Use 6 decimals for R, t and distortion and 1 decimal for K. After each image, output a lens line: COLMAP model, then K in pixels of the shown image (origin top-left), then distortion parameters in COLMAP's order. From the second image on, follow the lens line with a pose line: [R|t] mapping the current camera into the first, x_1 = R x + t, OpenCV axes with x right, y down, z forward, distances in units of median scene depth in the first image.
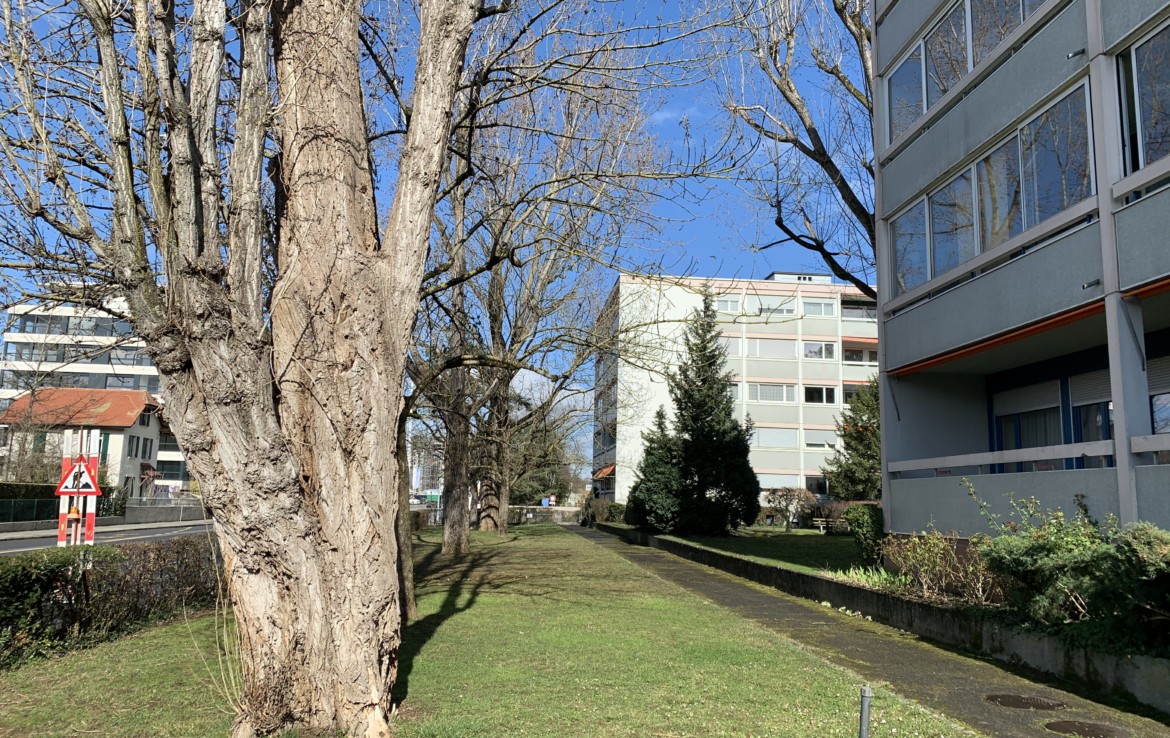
lens RADIAL K [[876.1, 0, 581.2], [0, 876.1, 342.2], [0, 0, 1]] dist [0.022770, -0.005992]
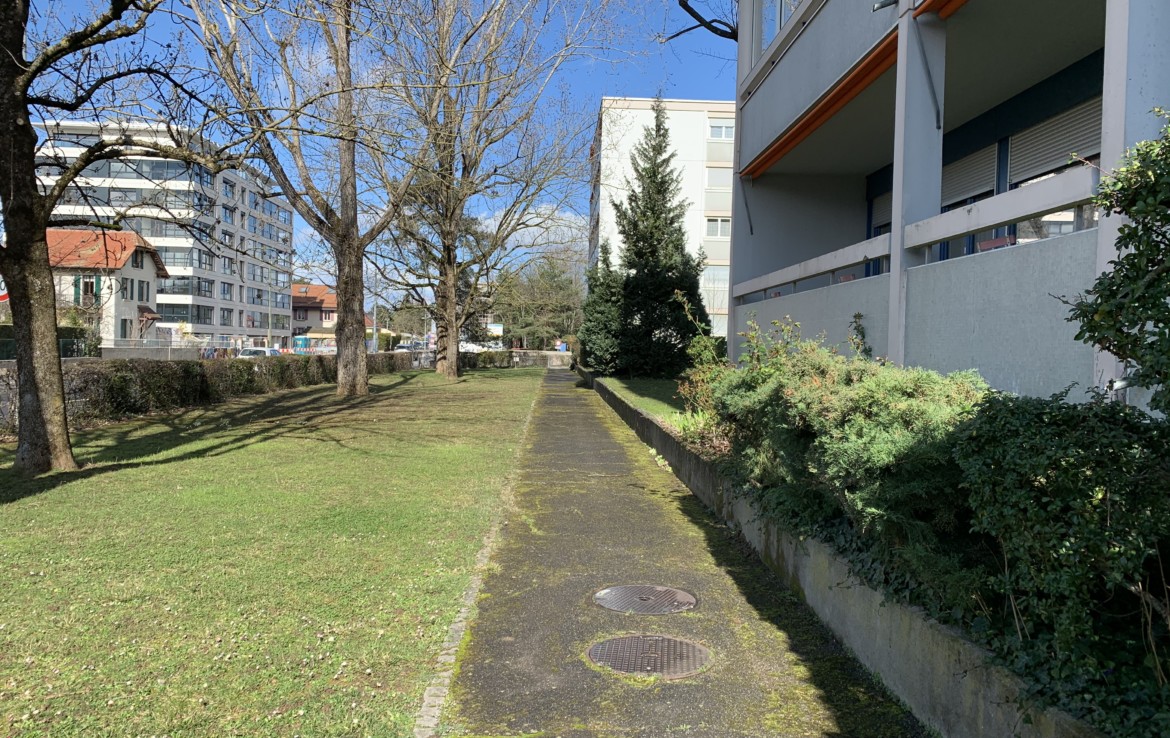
lens RADIAL K [[876.1, 0, 581.2], [0, 876.1, 342.2], [0, 0, 1]] dist [0.022770, -0.005992]
pose [[0.997688, 0.002944, -0.067892, 0.127030], [0.008709, 0.985283, 0.170711, 0.023271], [0.067395, -0.170908, 0.982979, 0.090273]]
